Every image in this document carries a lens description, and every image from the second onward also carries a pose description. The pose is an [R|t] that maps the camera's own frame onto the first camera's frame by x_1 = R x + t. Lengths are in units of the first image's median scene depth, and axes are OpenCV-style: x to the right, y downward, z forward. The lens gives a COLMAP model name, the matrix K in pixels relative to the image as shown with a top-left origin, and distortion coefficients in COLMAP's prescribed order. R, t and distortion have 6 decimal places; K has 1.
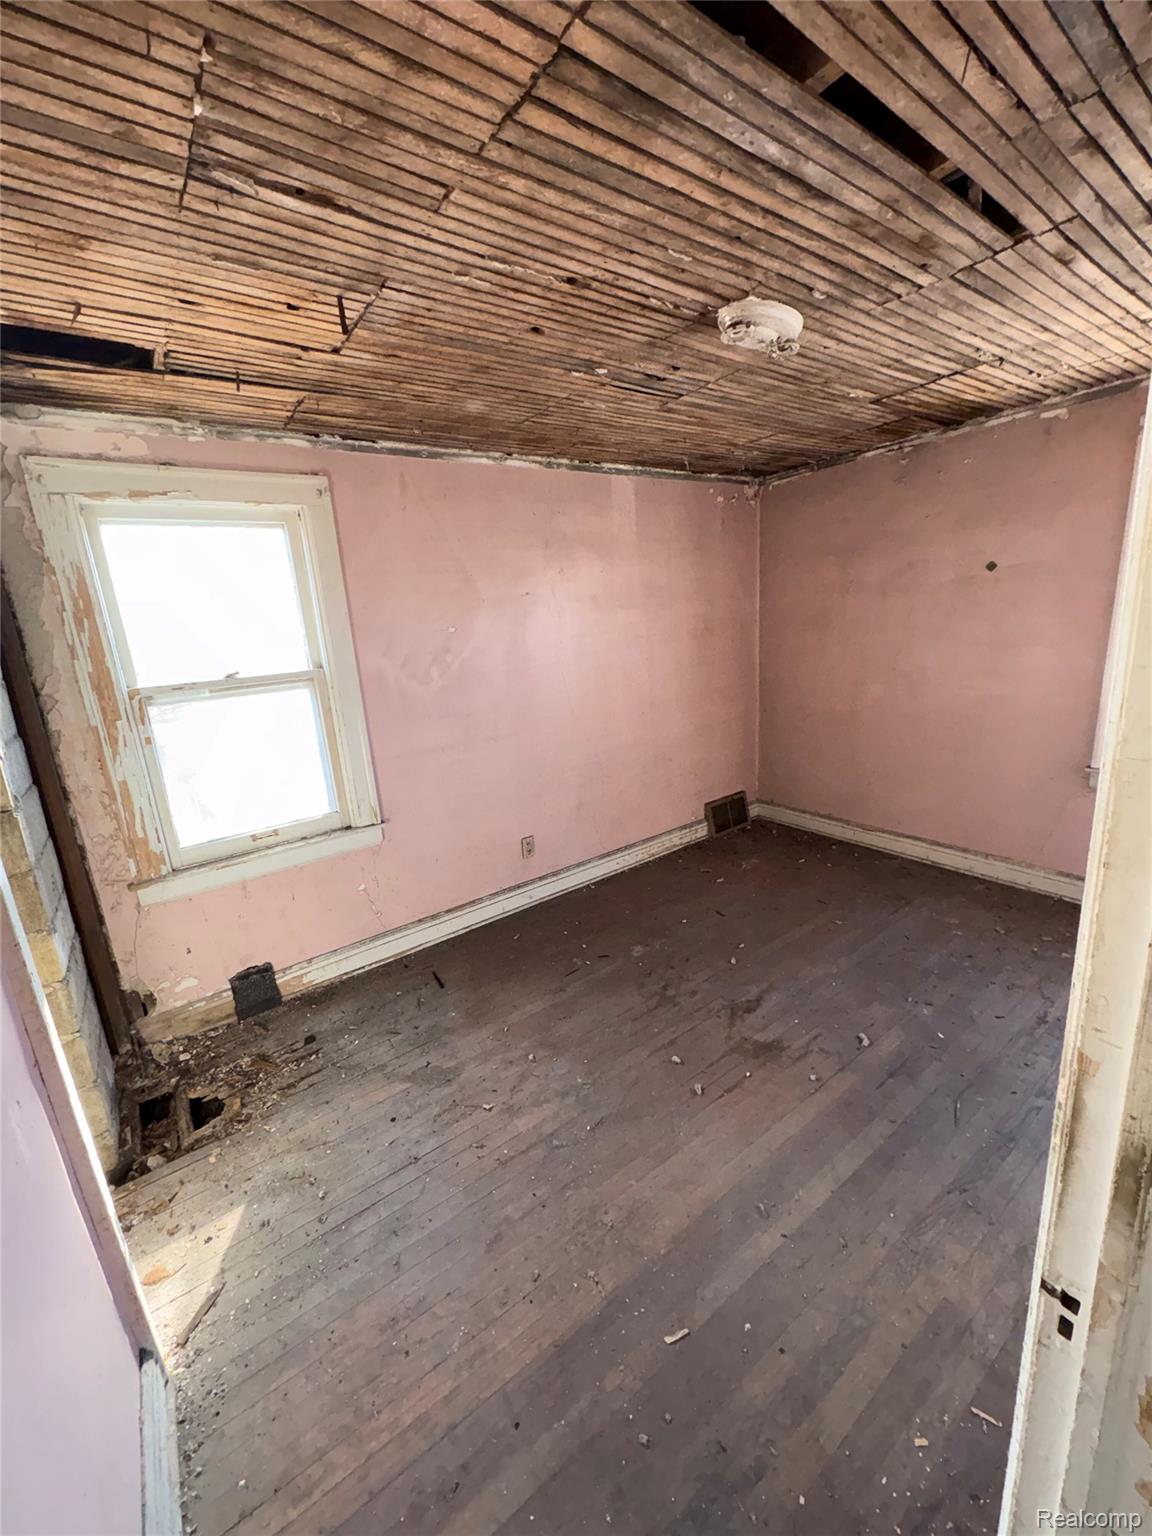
lens RADIAL K [[608.4, 0, 578.1], [0, 608.4, 766.3], [0, 0, 1]] dist [-0.001210, 0.000275]
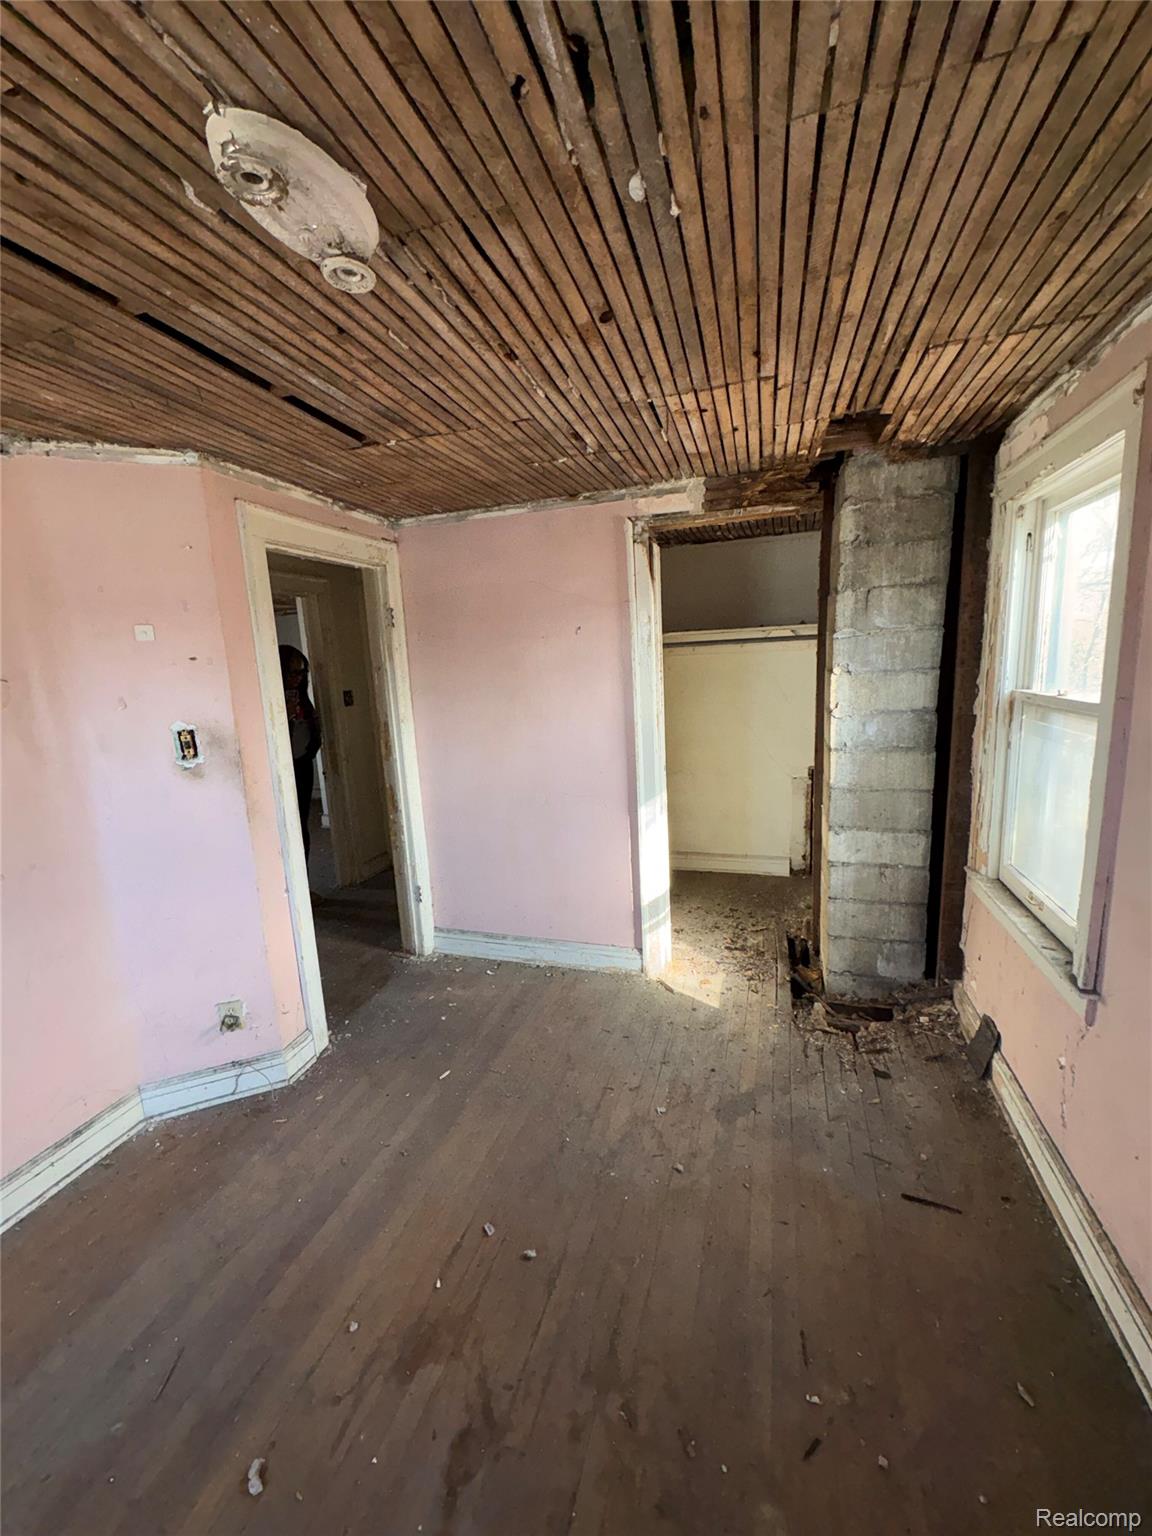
lens RADIAL K [[608.4, 0, 576.2], [0, 608.4, 766.3], [0, 0, 1]] dist [-0.001210, 0.000275]
pose [[-0.799272, 0.210080, -0.563054, 0.418389], [-0.038166, 0.917276, 0.396419, -0.391432], [0.599756, 0.338336, -0.725136, 1.382348]]
